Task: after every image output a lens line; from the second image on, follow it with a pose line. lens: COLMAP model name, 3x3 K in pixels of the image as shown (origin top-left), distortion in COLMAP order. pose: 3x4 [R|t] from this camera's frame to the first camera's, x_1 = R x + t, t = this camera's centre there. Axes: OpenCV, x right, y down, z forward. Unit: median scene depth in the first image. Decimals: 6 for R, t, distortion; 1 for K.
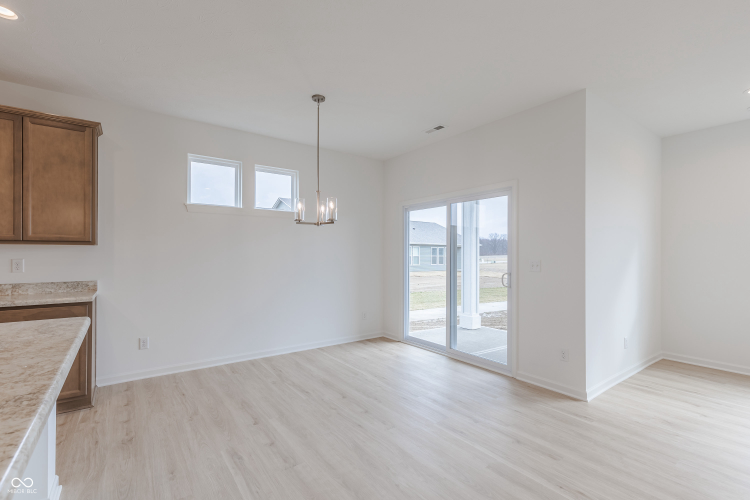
lens RADIAL K [[344.8, 0, 376.9], [0, 344.8, 251.9], [0, 0, 1]] dist [0.010294, -0.002328]
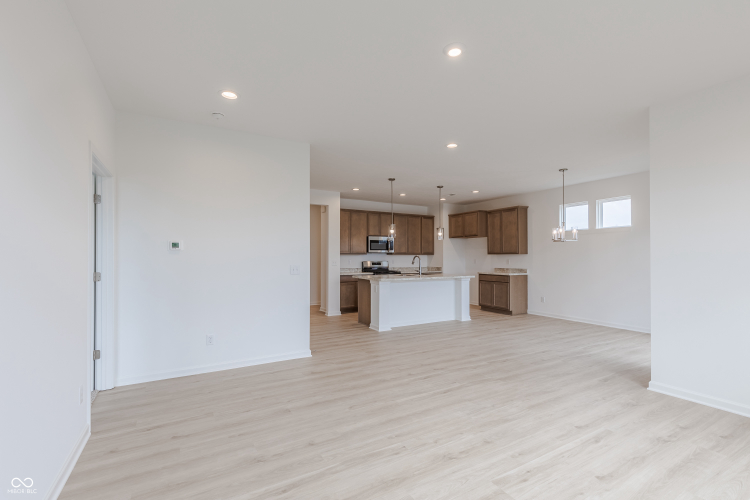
lens RADIAL K [[344.8, 0, 376.6], [0, 344.8, 254.3], [0, 0, 1]] dist [0.010294, -0.002328]
pose [[-0.115609, -0.013936, -0.993197, 1.771220], [0.002504, 0.999894, -0.014322, 0.013261], [0.993292, -0.004143, -0.115561, 0.258827]]
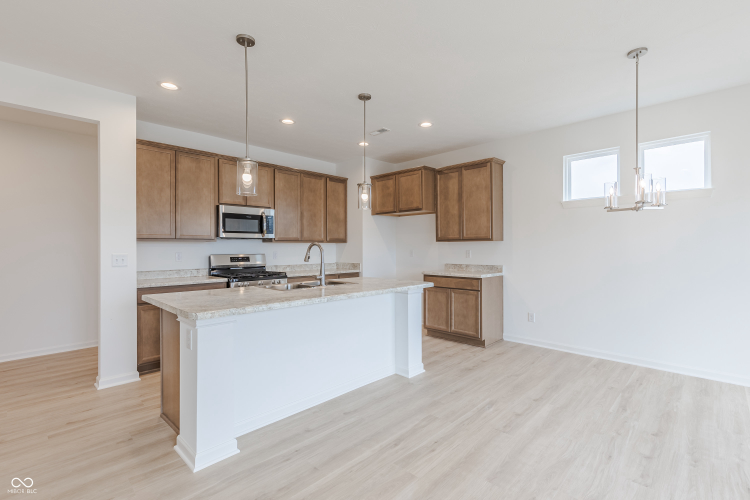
lens RADIAL K [[344.8, 0, 382.0], [0, 344.8, 248.7], [0, 0, 1]] dist [0.010294, -0.002328]
pose [[0.171304, -0.001541, -0.985217, 0.542336], [0.007667, 0.999971, -0.000231, 0.009405], [0.985188, -0.007514, 0.171311, 0.279482]]
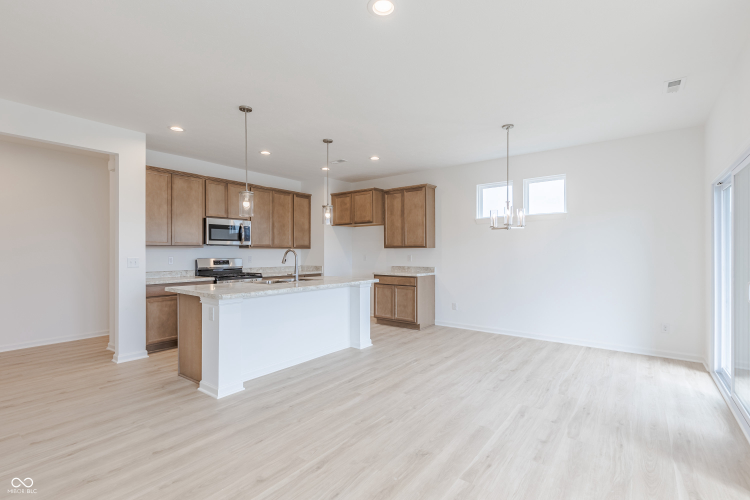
lens RADIAL K [[344.8, 0, 379.3], [0, 344.8, 253.3], [0, 0, 1]] dist [0.010294, -0.002328]
pose [[0.282541, -0.002516, -0.959252, 0.918124], [0.005536, 0.999984, -0.000992, 0.009346], [0.959239, -0.005030, 0.282551, 0.210264]]
